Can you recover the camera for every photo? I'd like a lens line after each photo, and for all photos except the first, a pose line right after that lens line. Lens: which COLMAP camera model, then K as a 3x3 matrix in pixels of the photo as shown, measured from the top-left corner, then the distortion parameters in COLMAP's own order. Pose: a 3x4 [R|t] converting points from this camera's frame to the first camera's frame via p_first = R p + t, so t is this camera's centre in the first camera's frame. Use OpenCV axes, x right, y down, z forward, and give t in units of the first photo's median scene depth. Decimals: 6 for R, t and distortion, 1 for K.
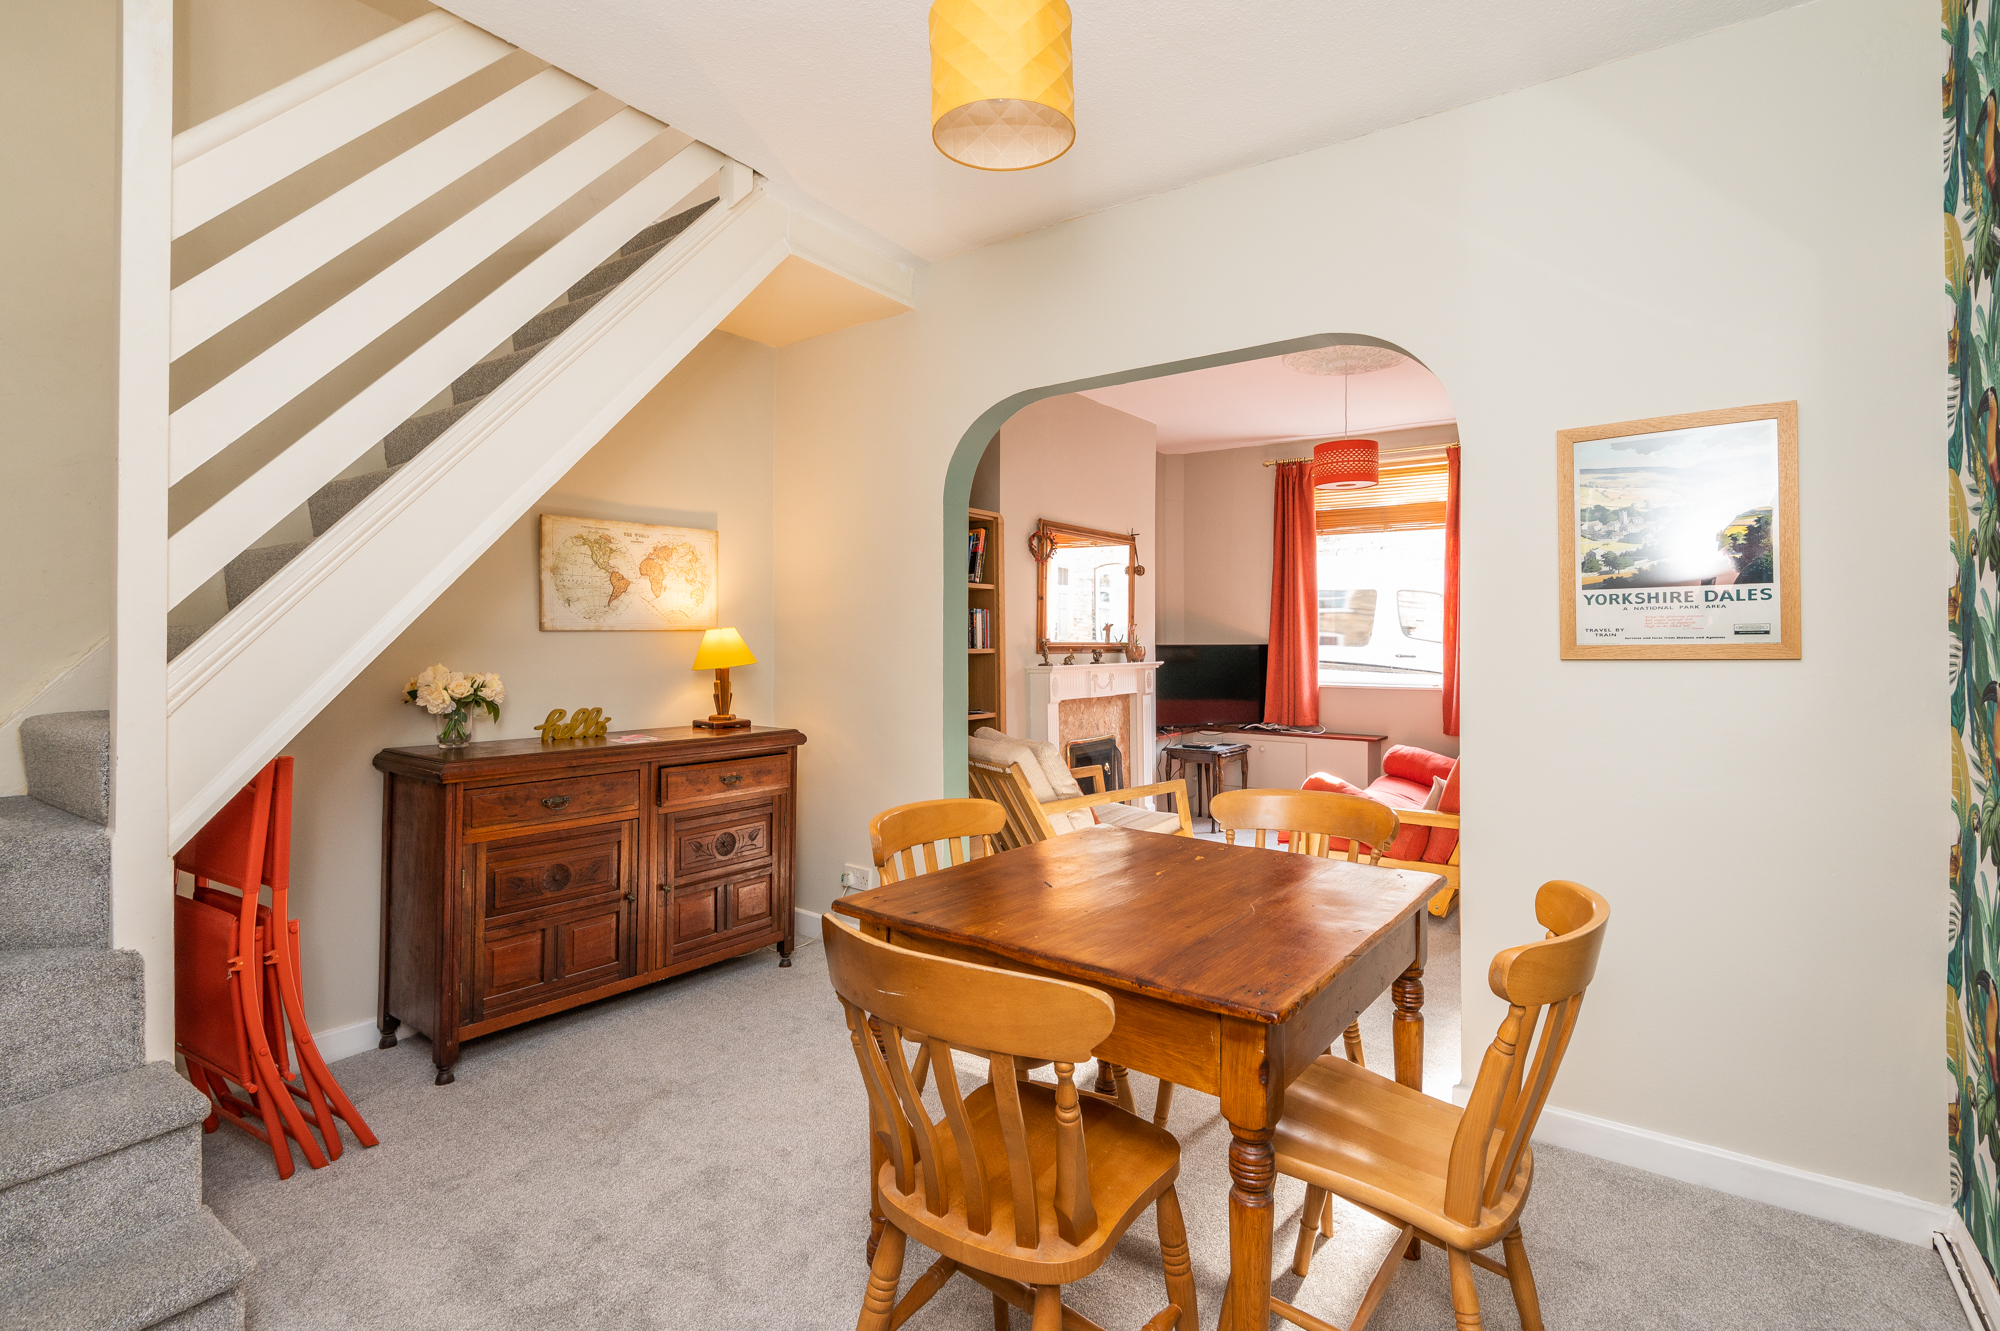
lens RADIAL K [[909.1, 0, 1019.7], [0, 909.1, 665.6], [0, 0, 1]] dist [0.004871, -0.005154]
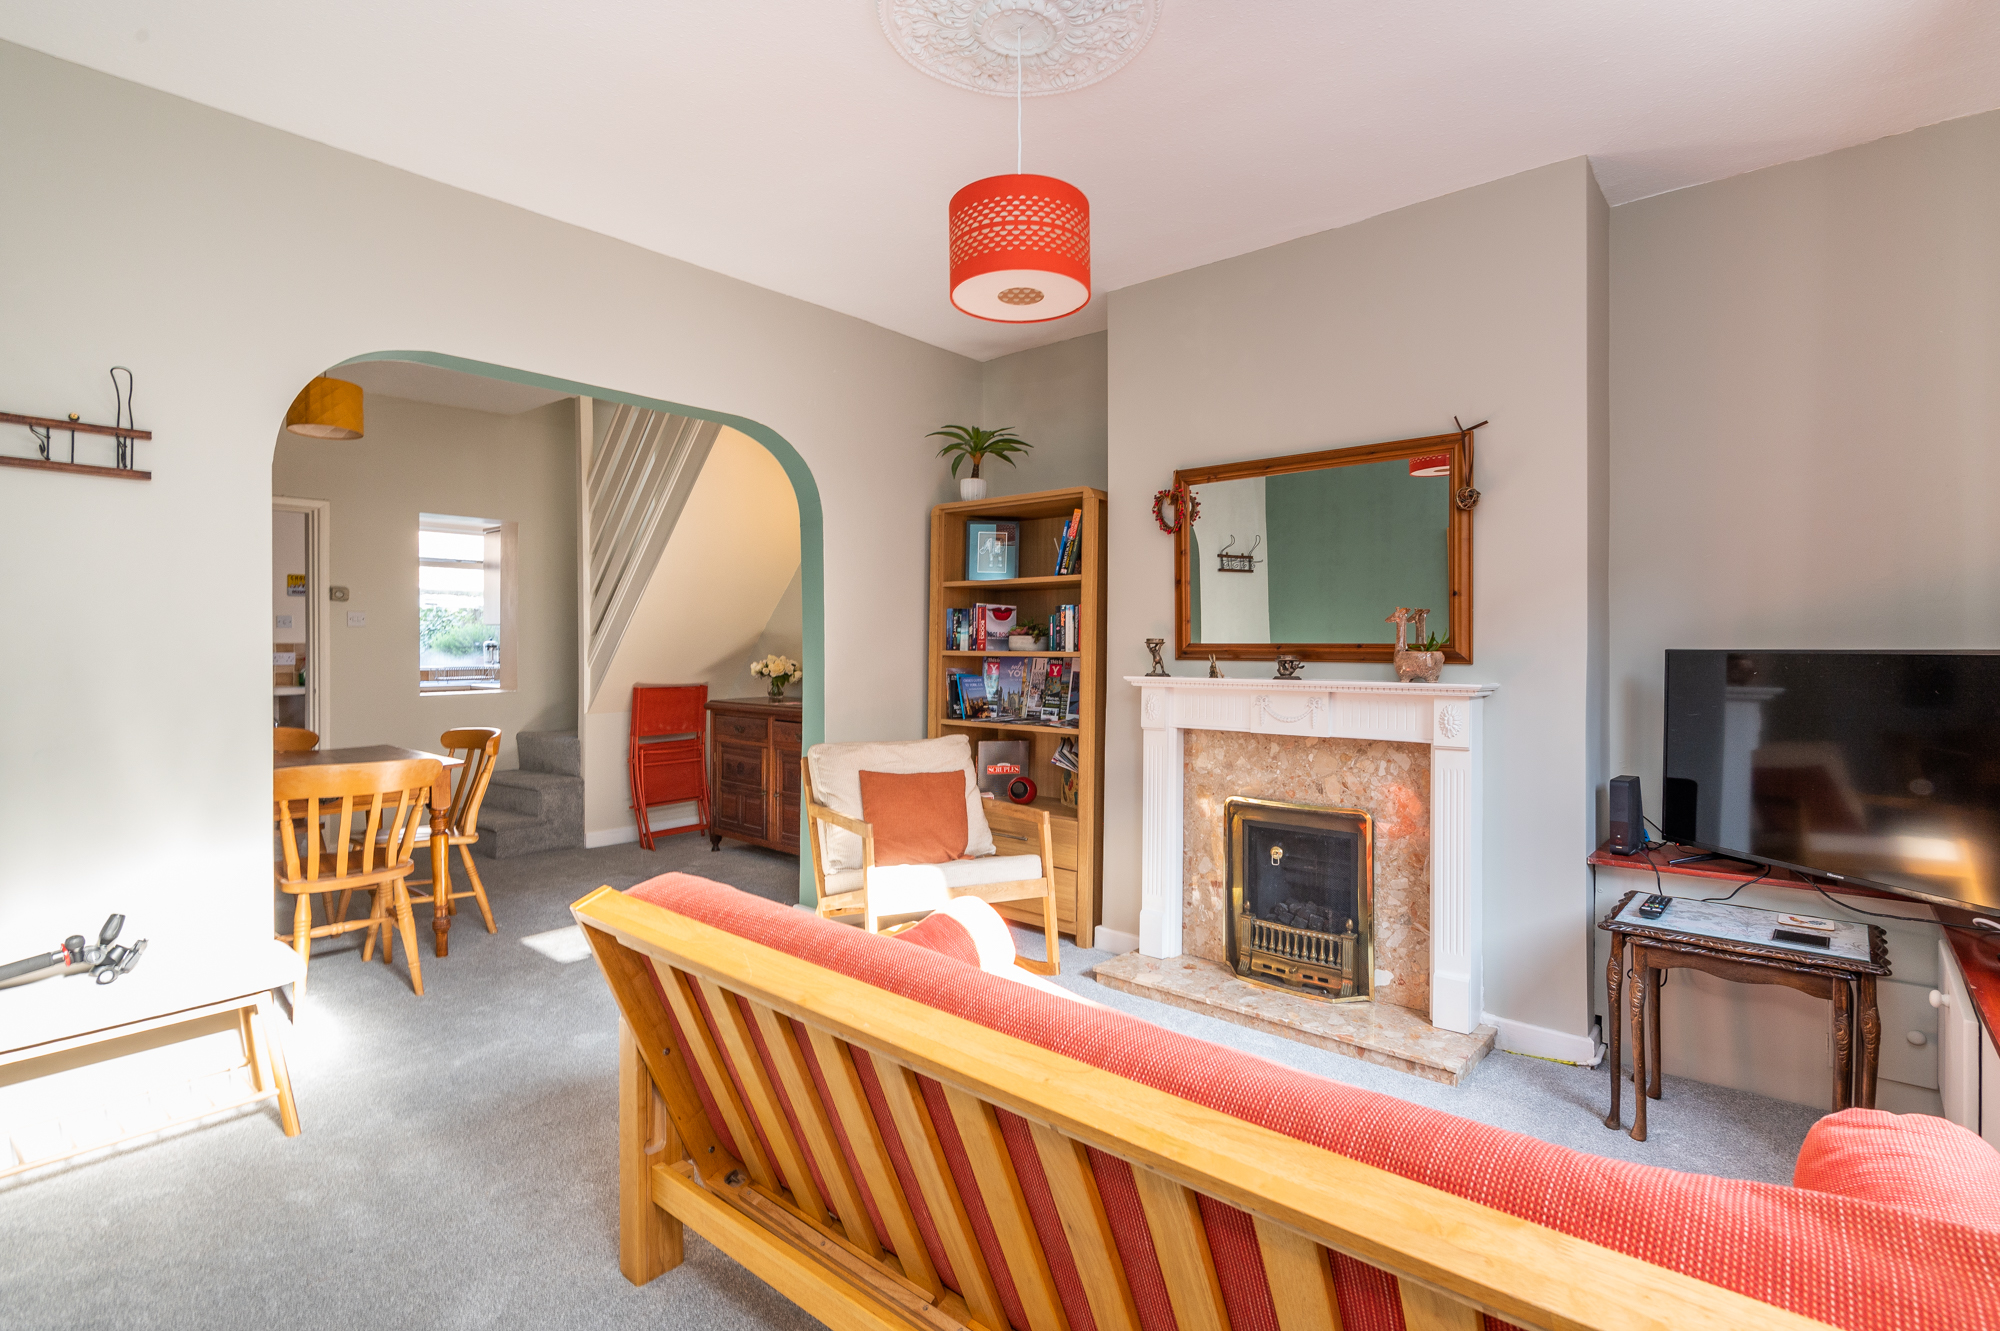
lens RADIAL K [[909.1, 0, 1036.0], [0, 909.1, 650.2], [0, 0, 1]] dist [0.004871, -0.005154]
pose [[-0.061216, 0.003585, -0.998118, 0.642894], [-0.025586, 0.999659, 0.005160, -0.019010], [0.997797, 0.025854, -0.061103, 0.799738]]
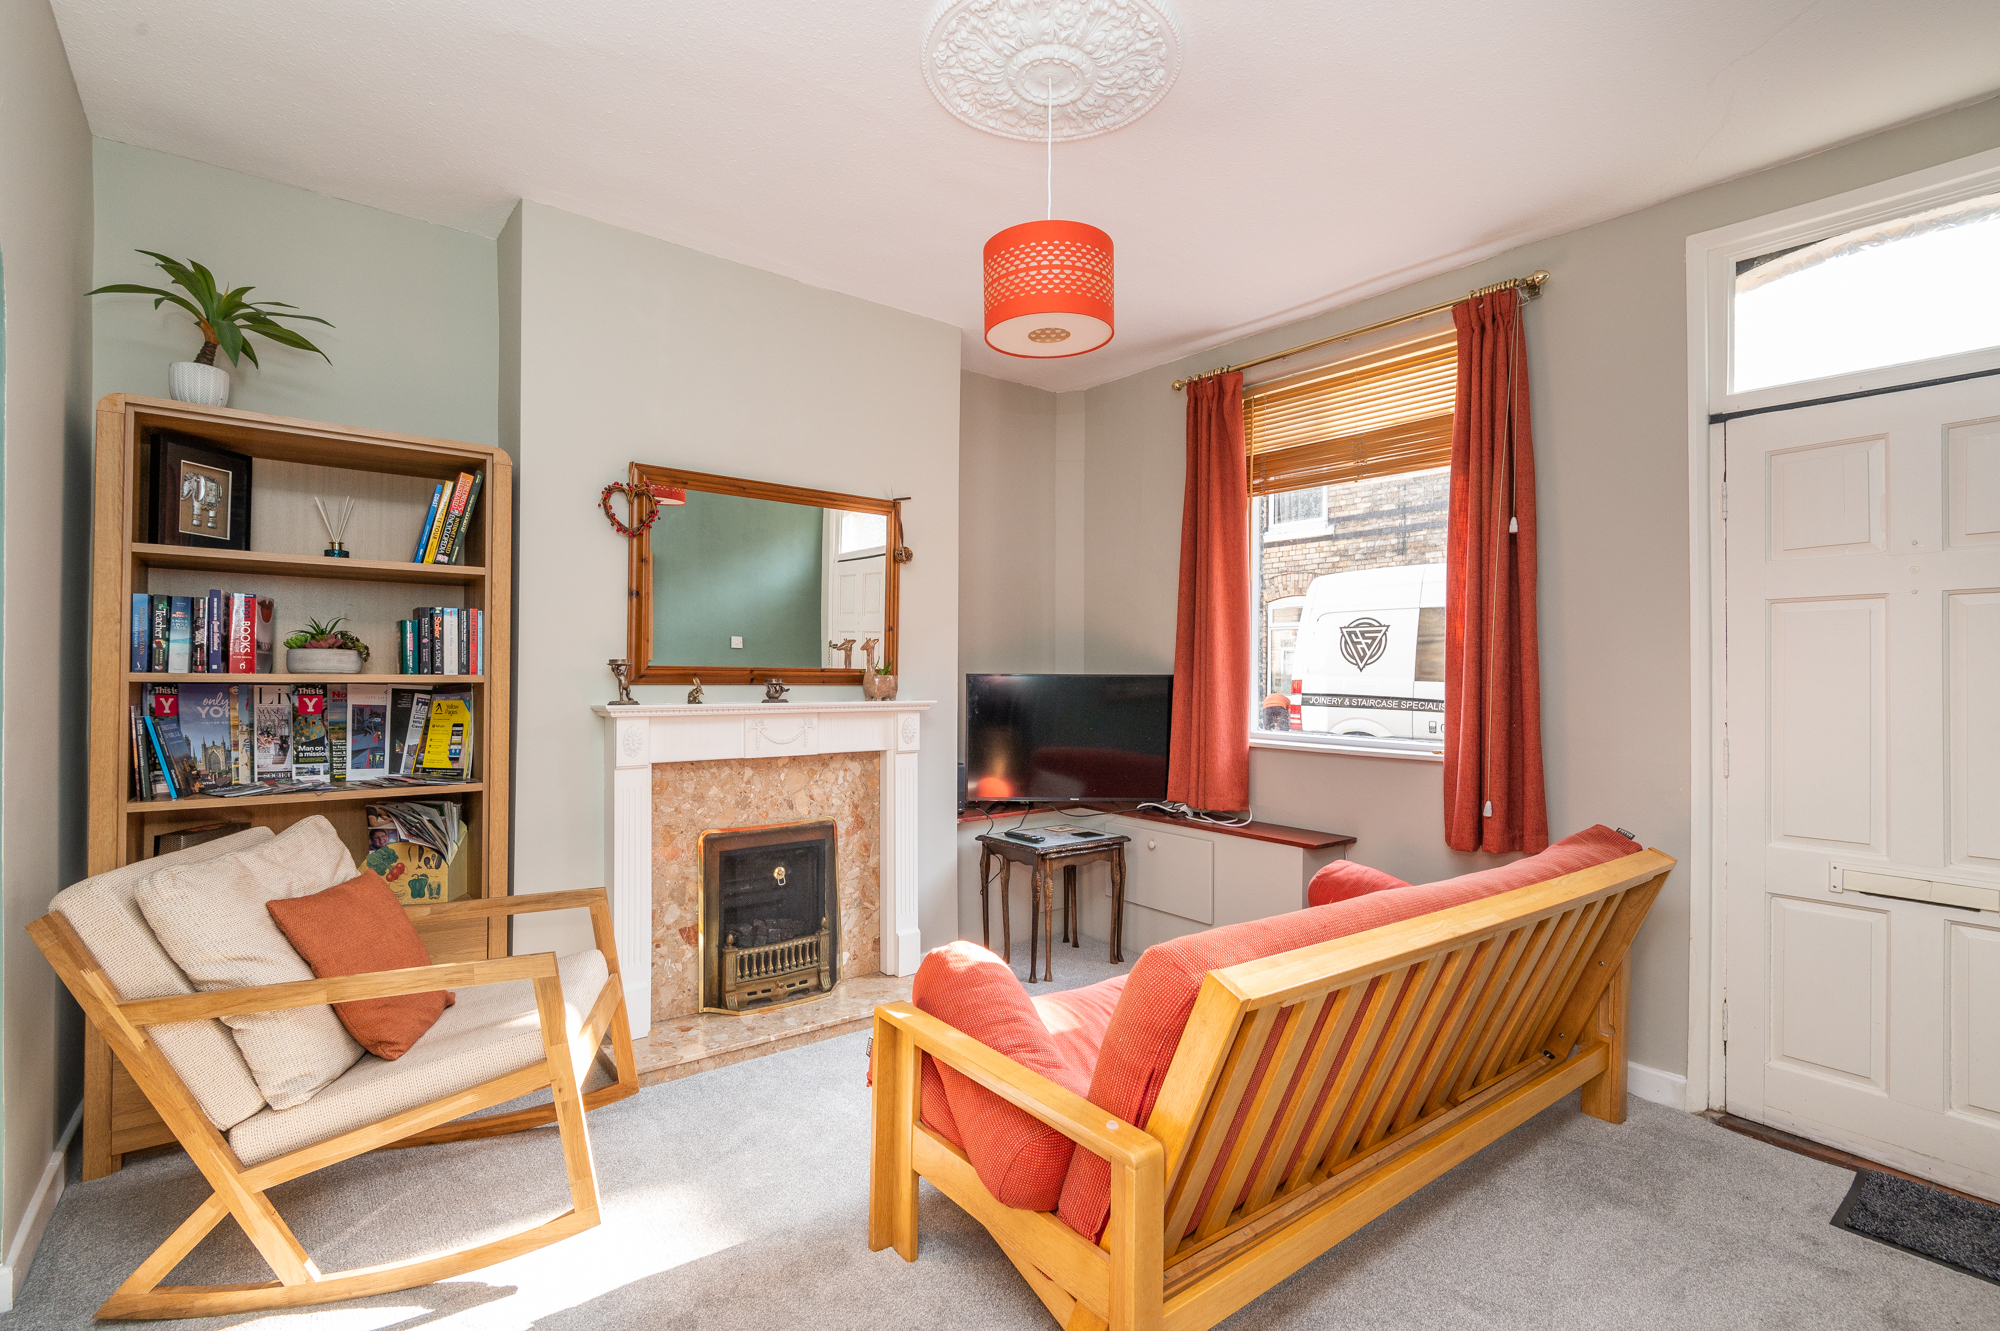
lens RADIAL K [[909.1, 0, 1004.4], [0, 909.1, 678.3], [0, 0, 1]] dist [0.004871, -0.005154]
pose [[0.957541, 0.000994, -0.288294, 0.380638], [-0.009098, 0.999600, -0.026772, -0.003211], [0.288152, 0.028258, 0.957167, 0.418721]]
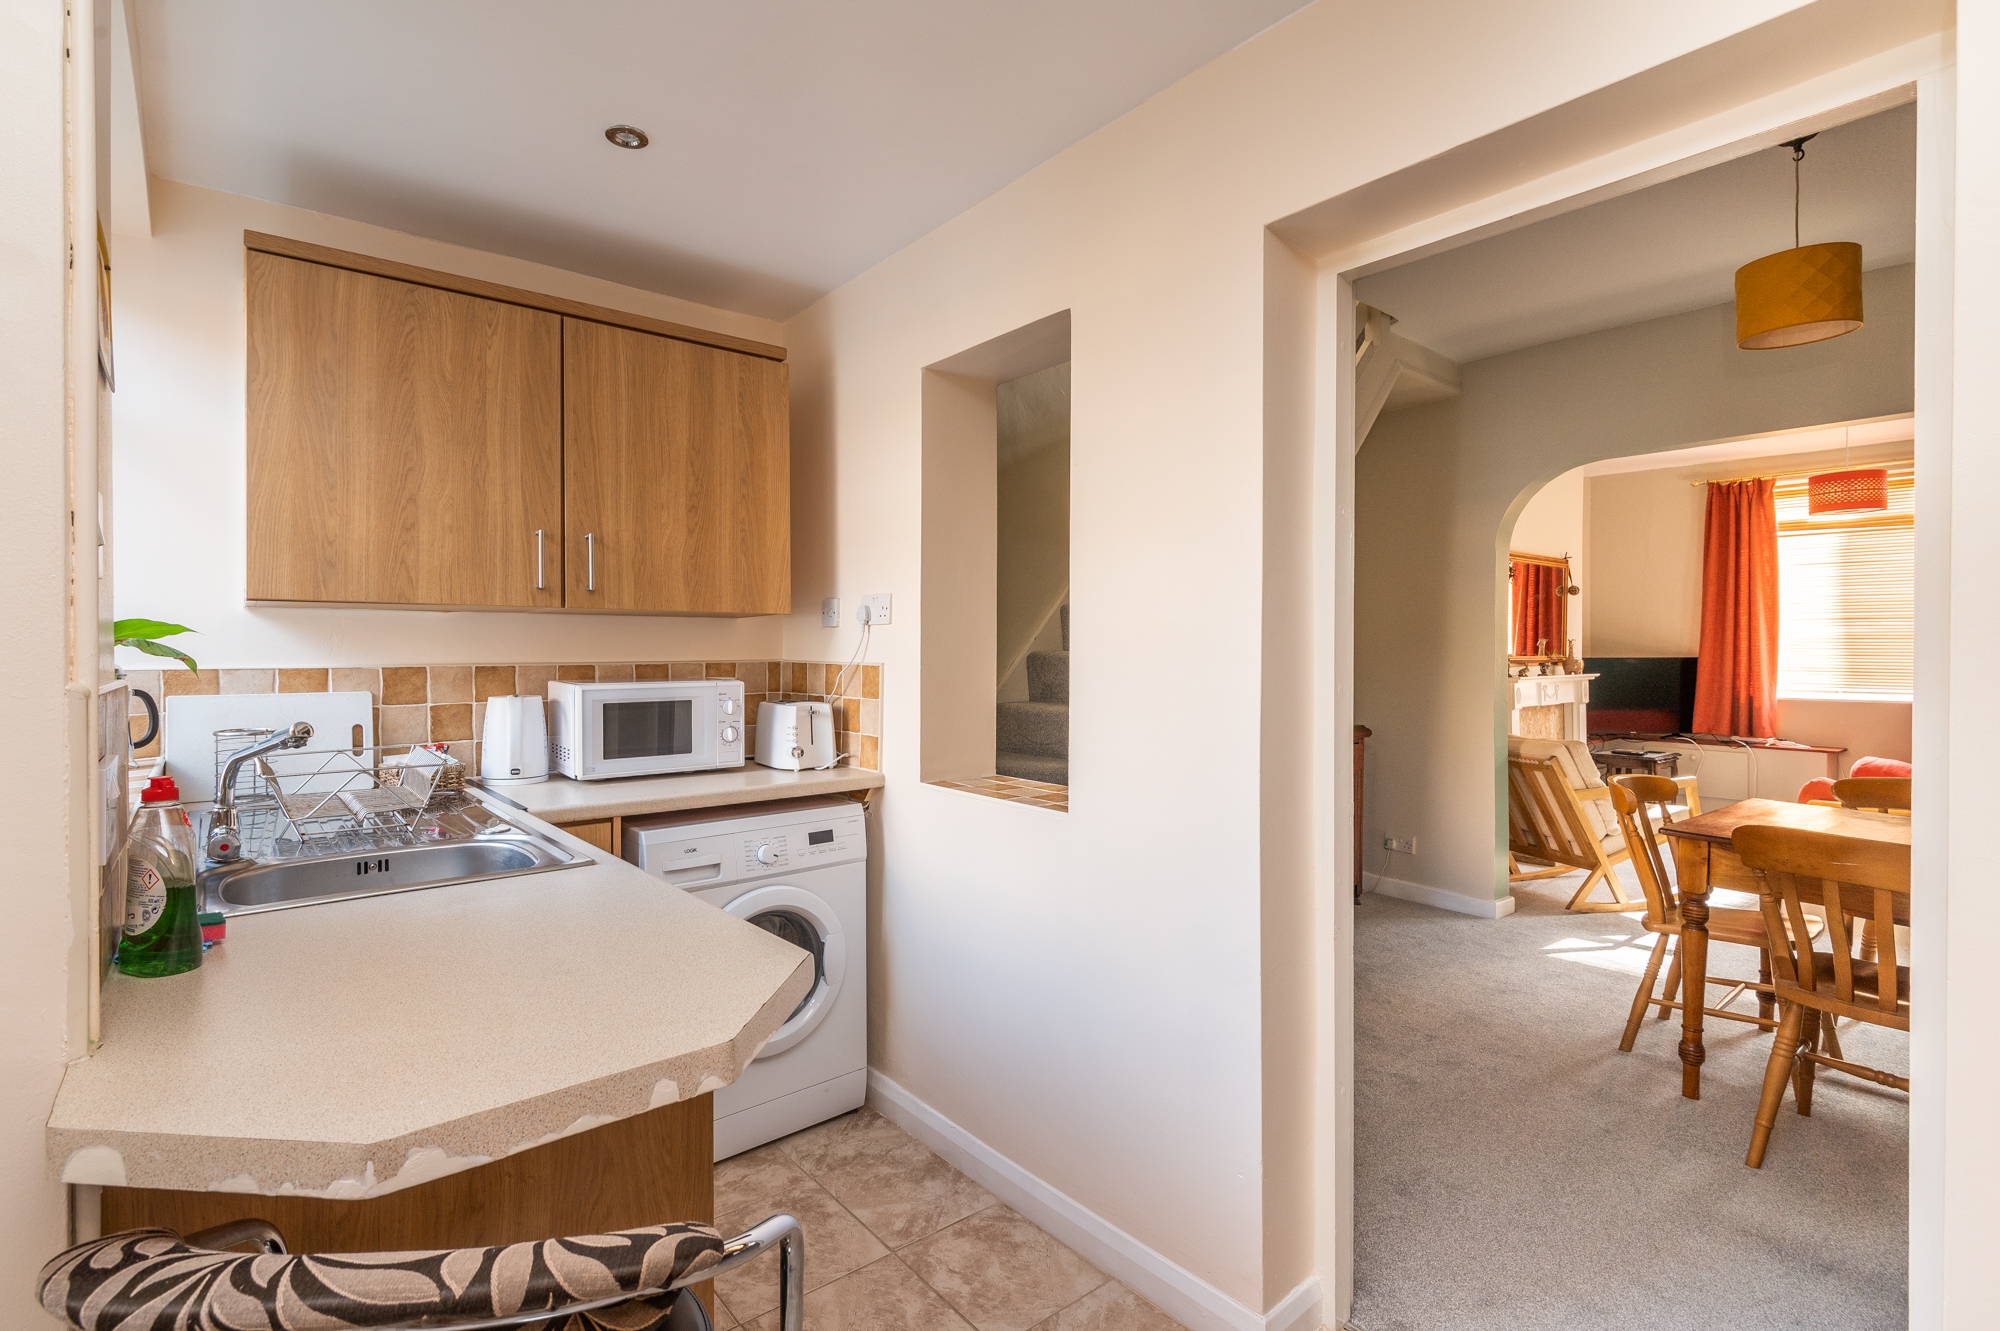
lens RADIAL K [[909.1, 0, 991.4], [0, 909.1, 662.8], [0, 0, 1]] dist [0.004871, -0.005154]
pose [[0.962877, 0.007735, -0.269830, -0.247537], [-0.009981, 0.999926, -0.006954, -0.002774], [0.269756, 0.009389, 0.962883, -0.243628]]
